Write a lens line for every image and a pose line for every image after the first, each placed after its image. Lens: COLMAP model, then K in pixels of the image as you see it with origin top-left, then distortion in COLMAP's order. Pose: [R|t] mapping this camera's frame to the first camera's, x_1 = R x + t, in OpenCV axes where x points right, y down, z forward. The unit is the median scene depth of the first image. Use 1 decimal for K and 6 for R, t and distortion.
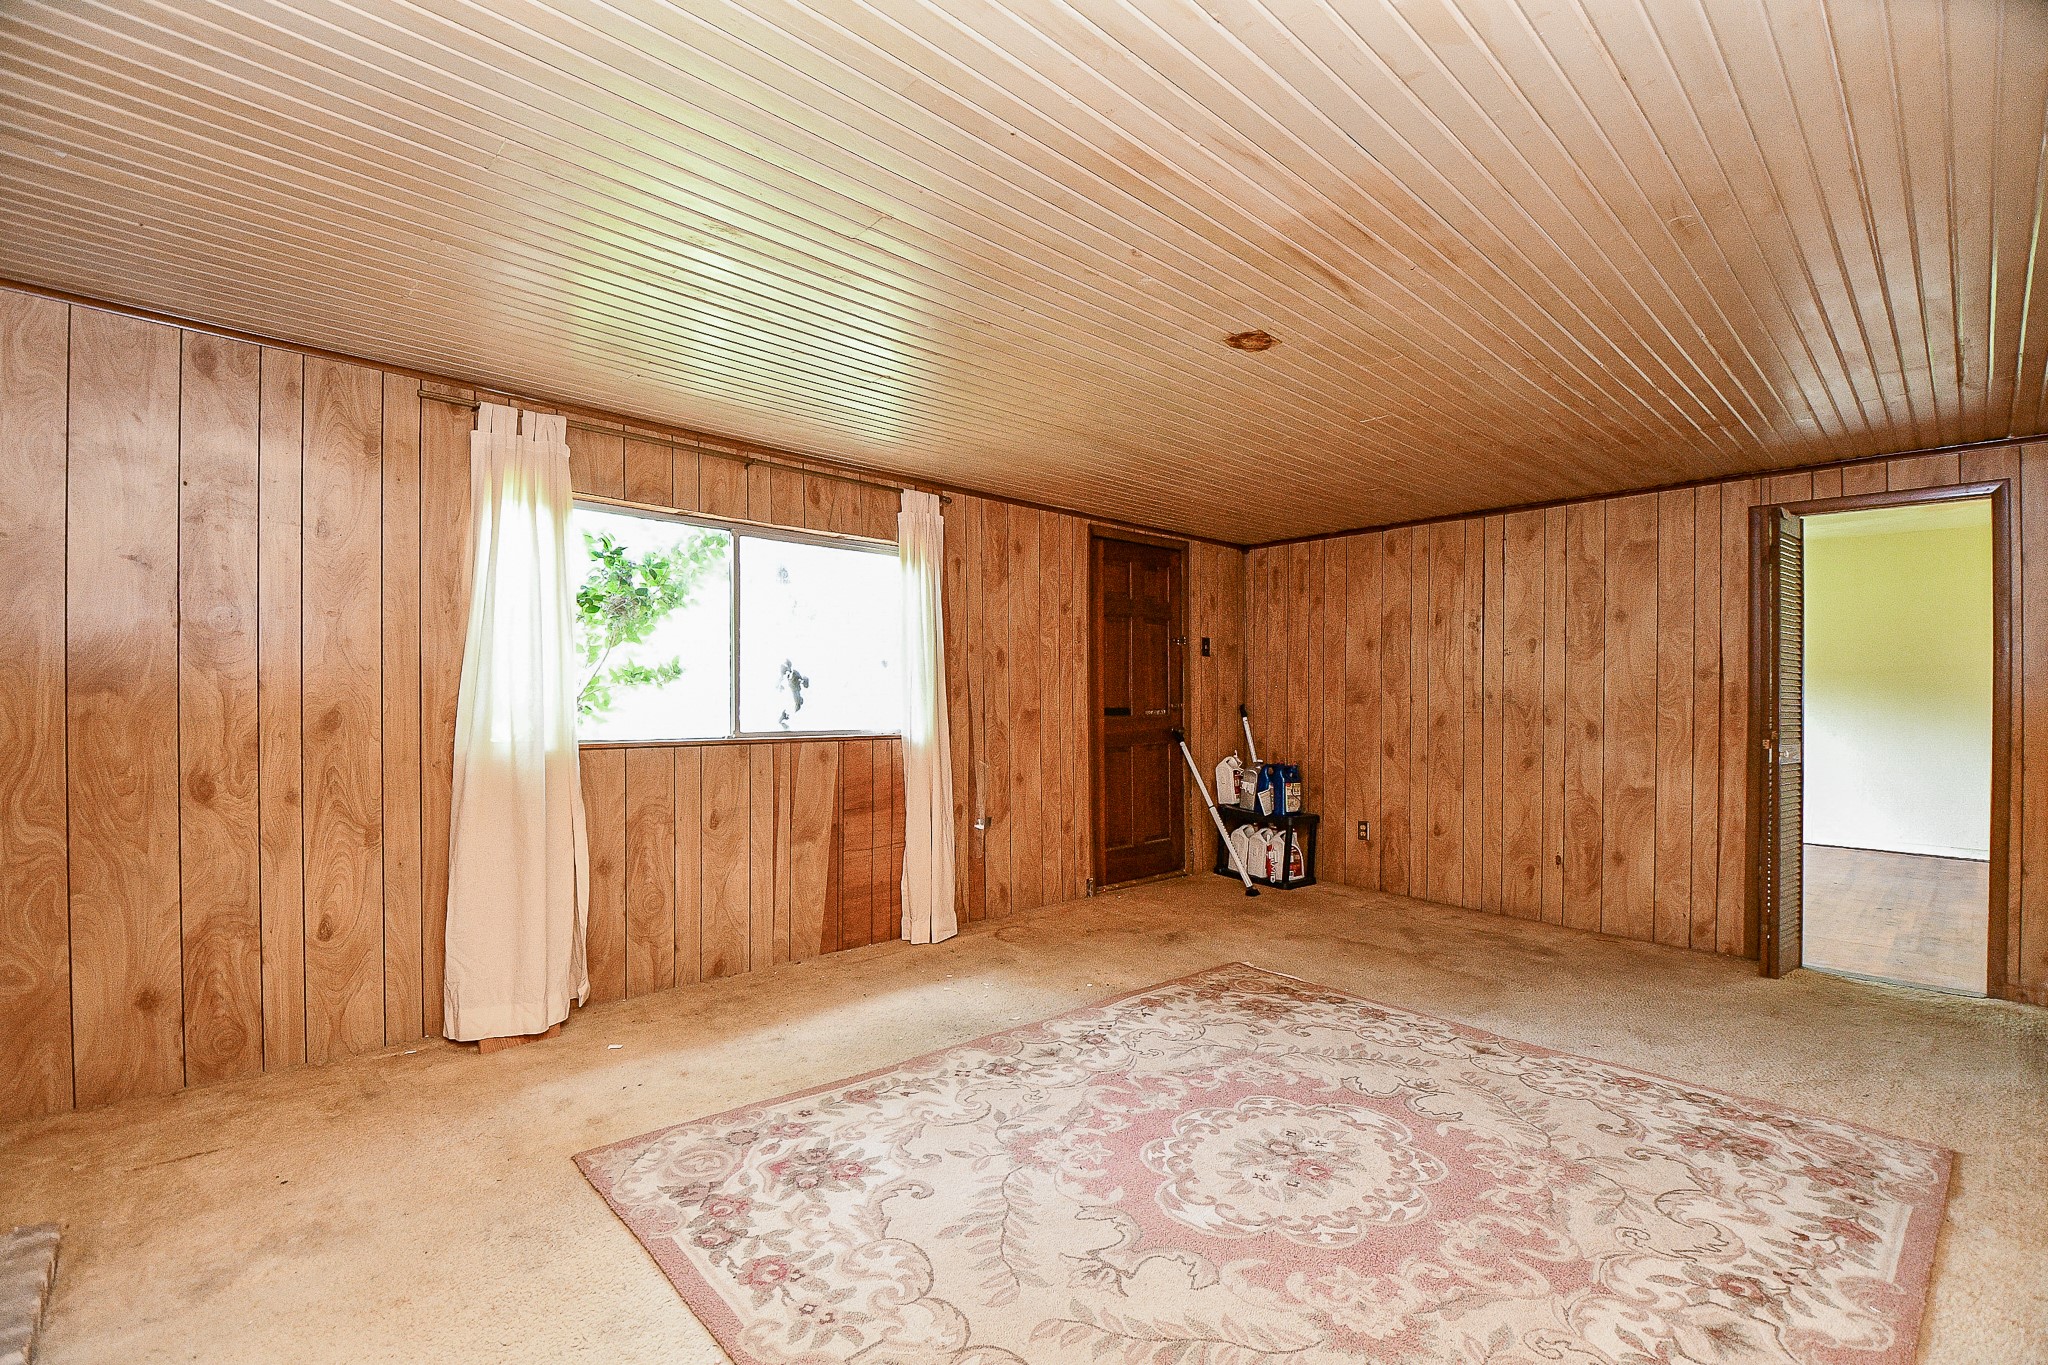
lens RADIAL K [[907.7, 0, 1034.2], [0, 907.7, 690.1], [0, 0, 1]] dist [0.009652, -0.017698]
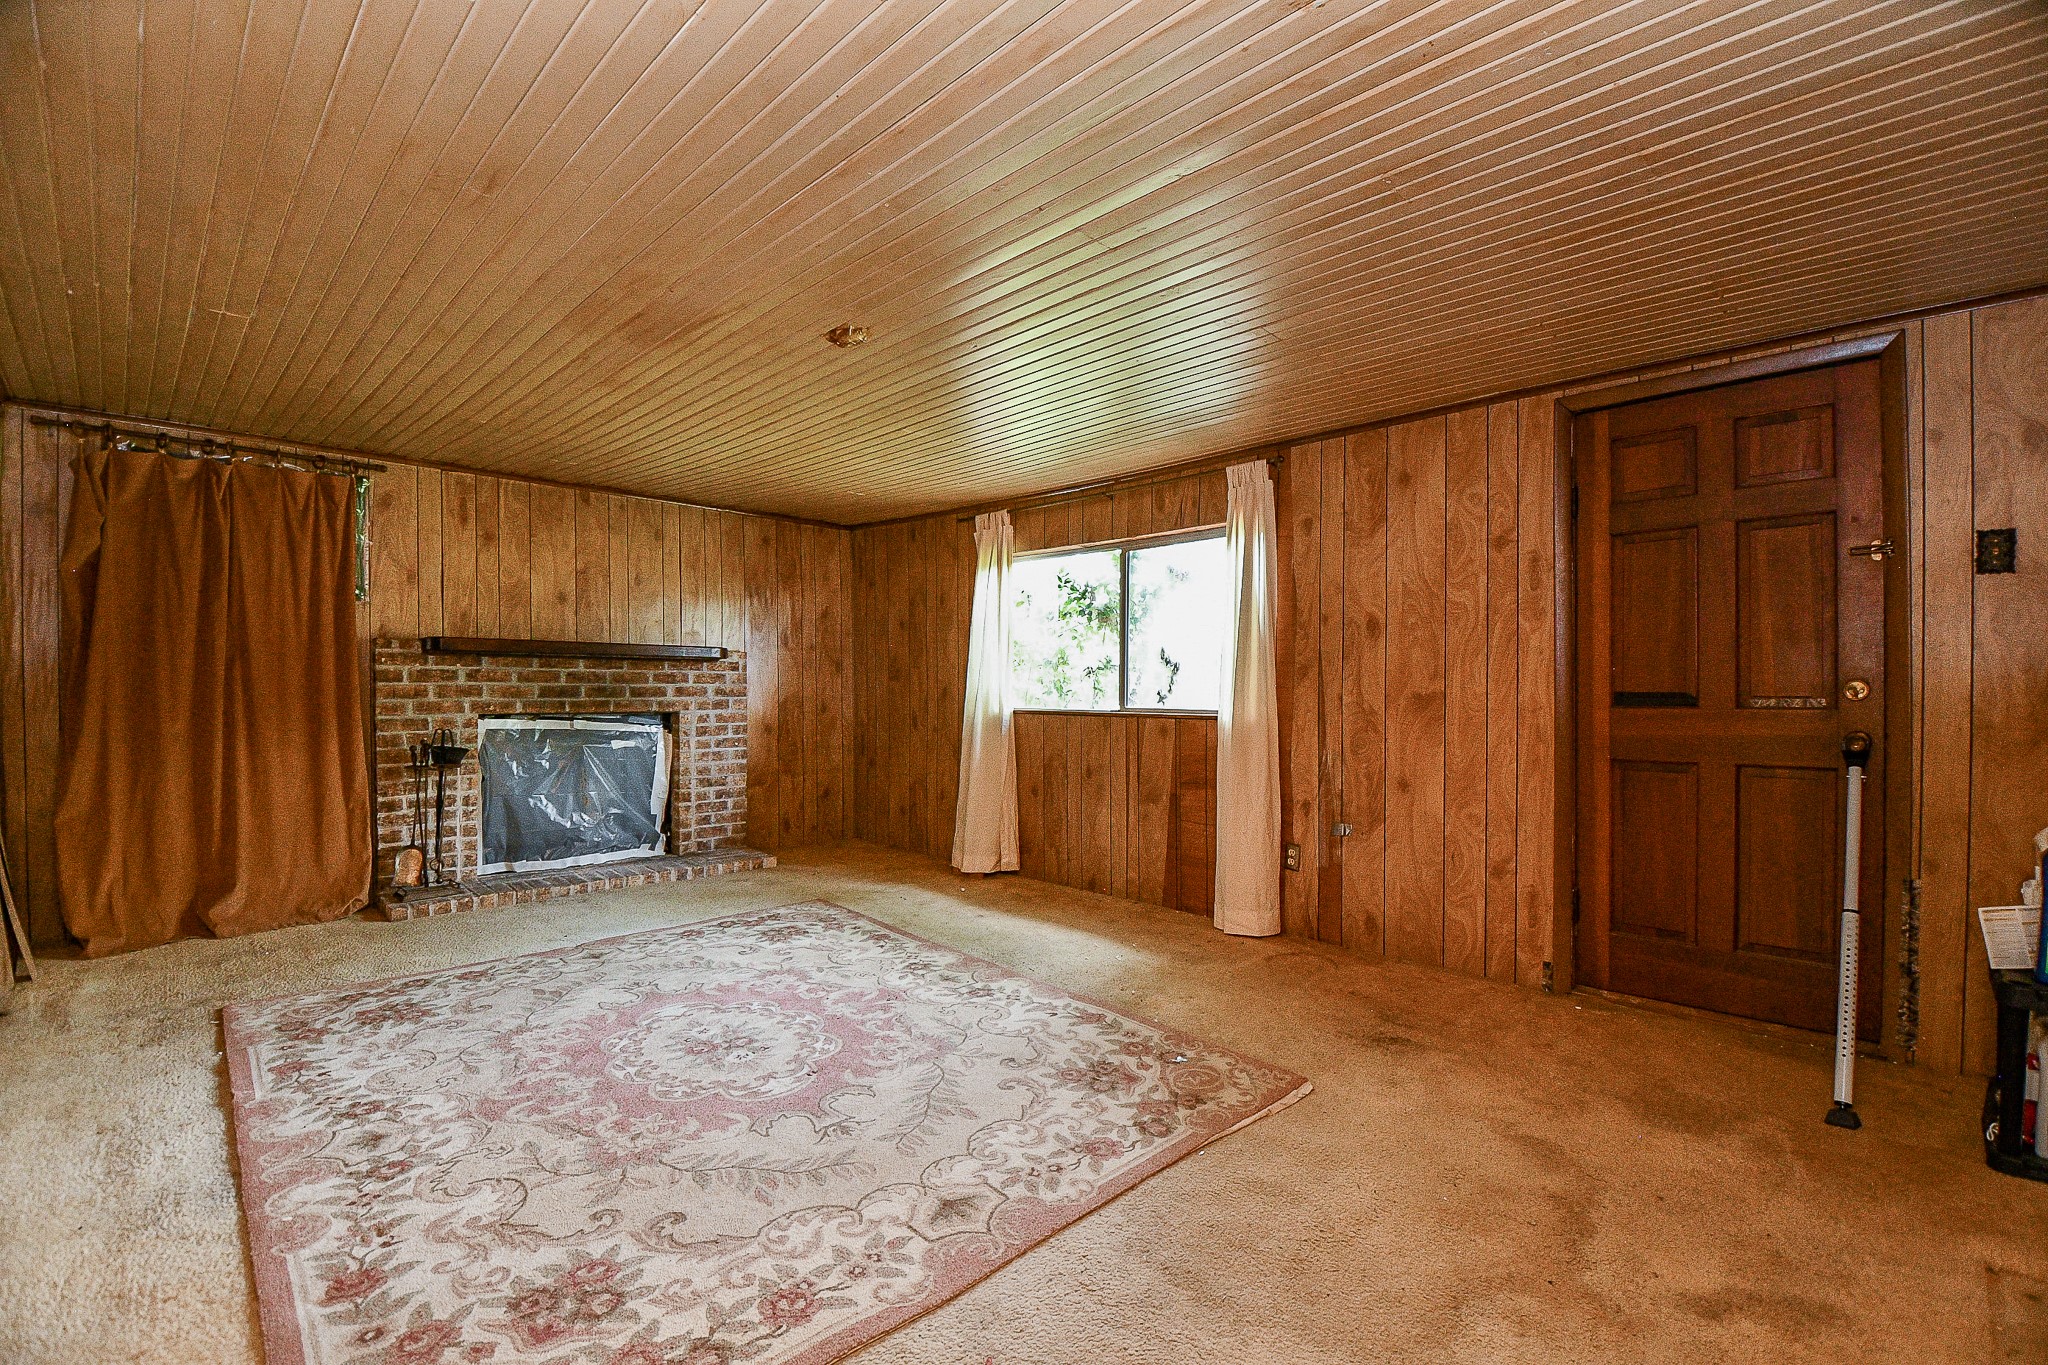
lens RADIAL K [[907.7, 0, 1034.5], [0, 907.7, 694.0], [0, 0, 1]] dist [0.009652, -0.017698]
pose [[0.023114, 0.001561, -0.999732, 1.021262], [0.003160, 0.999994, 0.001634, 0.028077], [0.999728, -0.003197, 0.023109, 0.935566]]
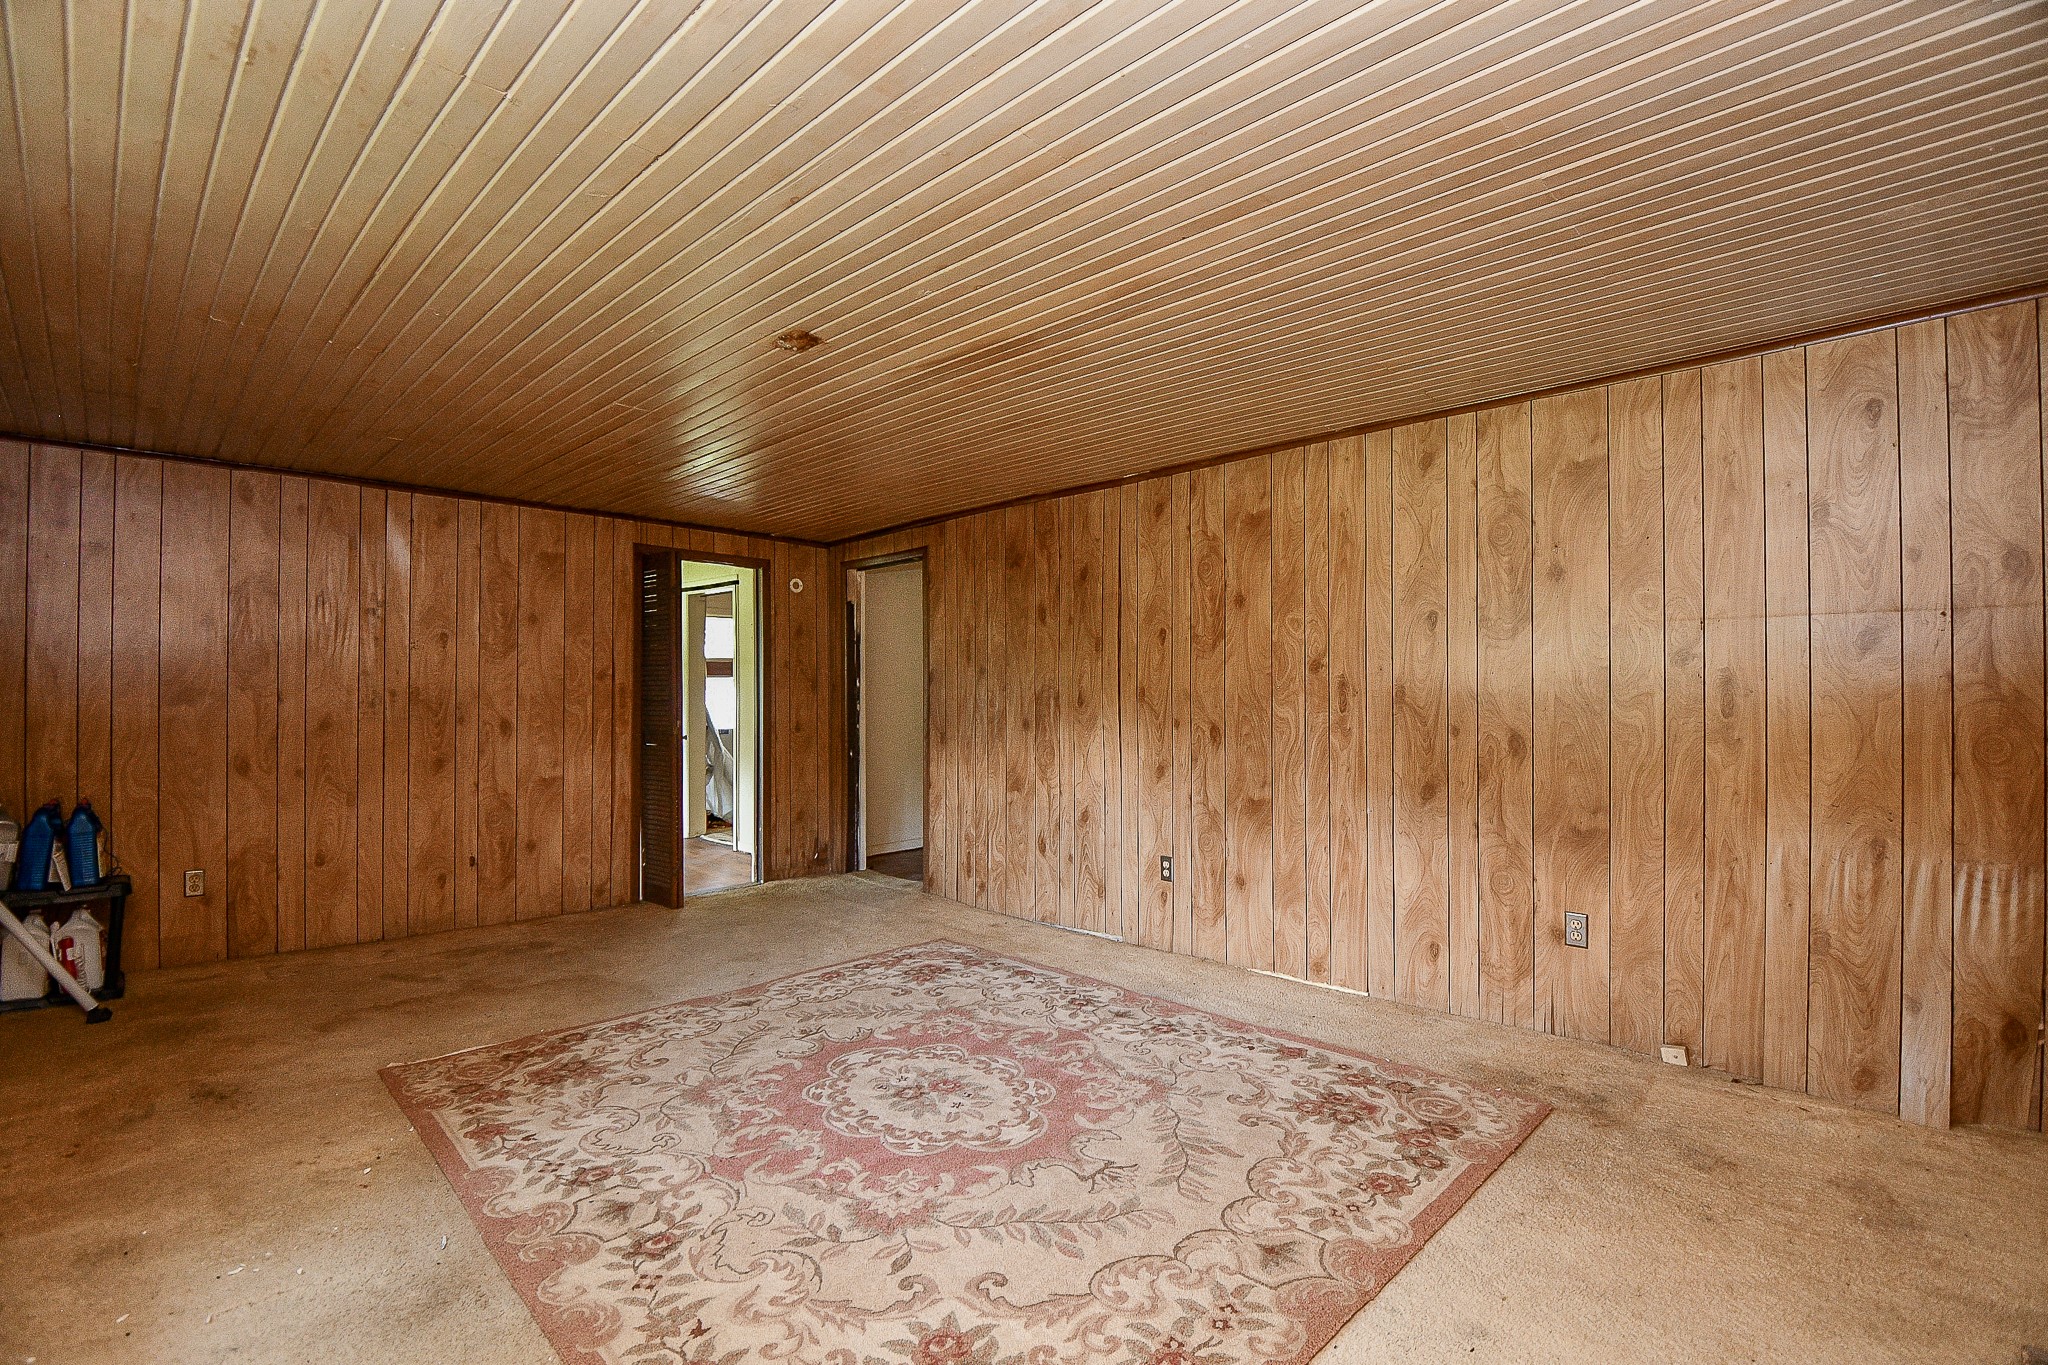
lens RADIAL K [[907.7, 0, 1039.9], [0, 907.7, 684.3], [0, 0, 1]] dist [0.009652, -0.017698]
pose [[-0.047046, 0.006495, 0.998872, -0.604033], [-0.007853, 0.999946, -0.006872, -0.002409], [-0.998862, -0.008167, -0.046993, 0.613628]]
